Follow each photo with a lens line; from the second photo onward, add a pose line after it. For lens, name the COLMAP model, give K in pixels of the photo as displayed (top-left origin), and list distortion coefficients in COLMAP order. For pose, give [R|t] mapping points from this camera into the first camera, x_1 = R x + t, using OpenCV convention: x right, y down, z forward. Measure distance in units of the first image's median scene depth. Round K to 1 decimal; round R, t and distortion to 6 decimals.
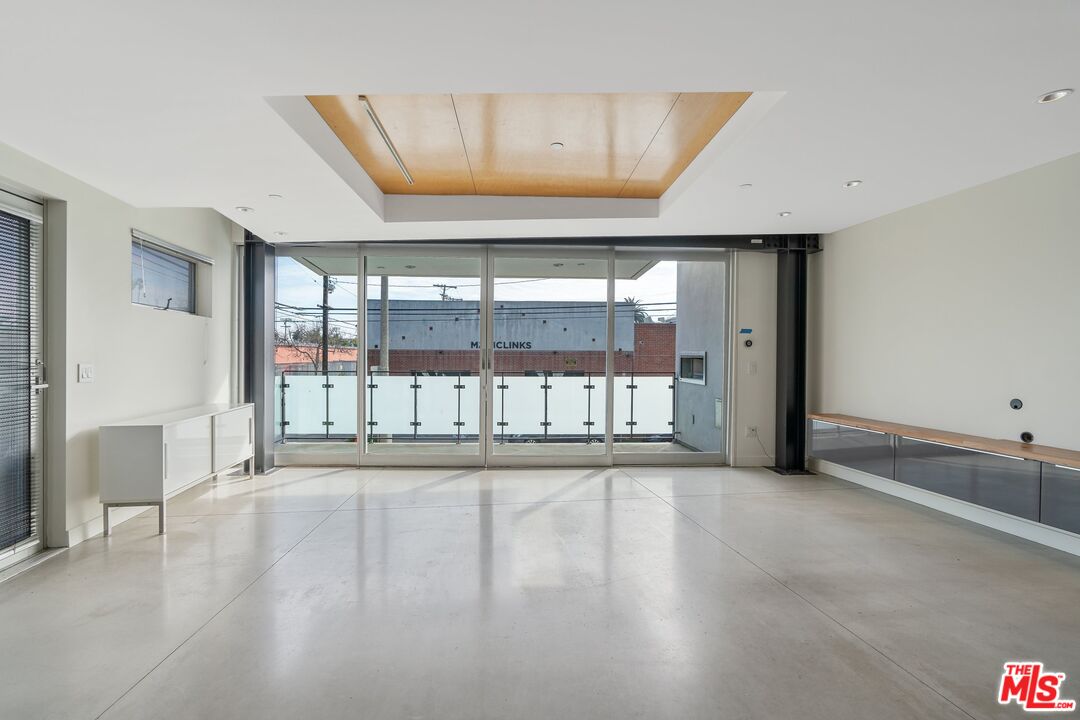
lens RADIAL K [[480.0, 0, 544.2], [0, 480.0, 360.4], [0, 0, 1]] dist [-0.014240, 0.004318]
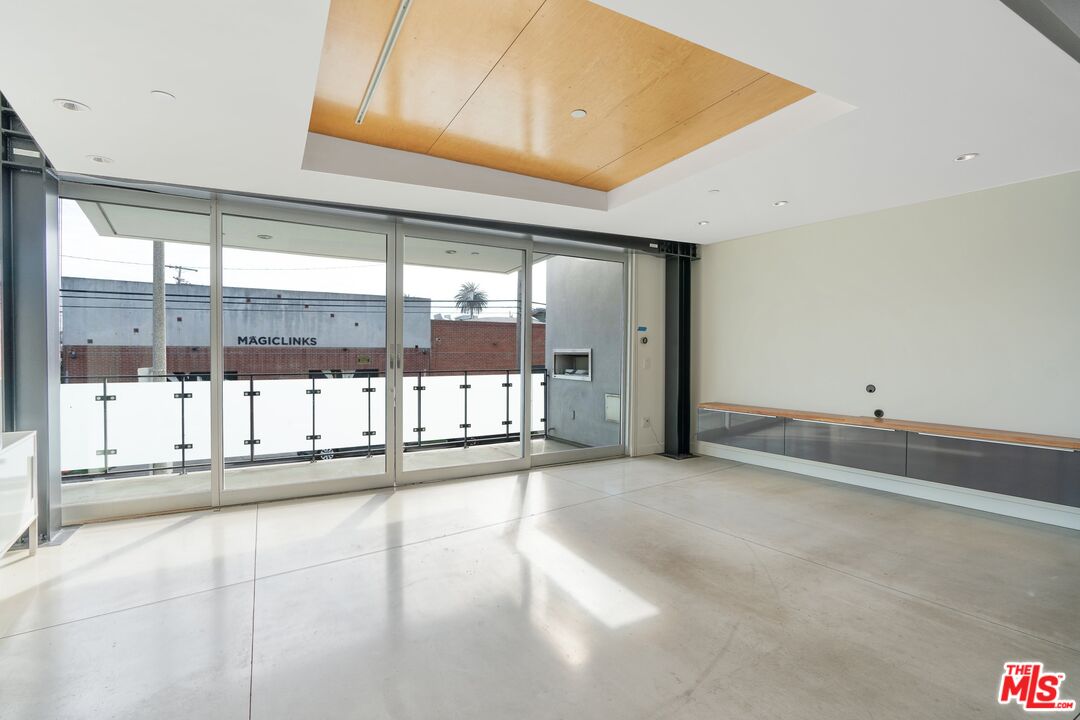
lens RADIAL K [[480.0, 0, 535.5], [0, 480.0, 356.3], [0, 0, 1]] dist [-0.014240, 0.004318]
pose [[0.894676, -0.004873, 0.446689, -0.269095], [0.006442, 0.999977, -0.001994, 0.000558], [-0.446669, 0.004661, 0.894687, 0.150999]]
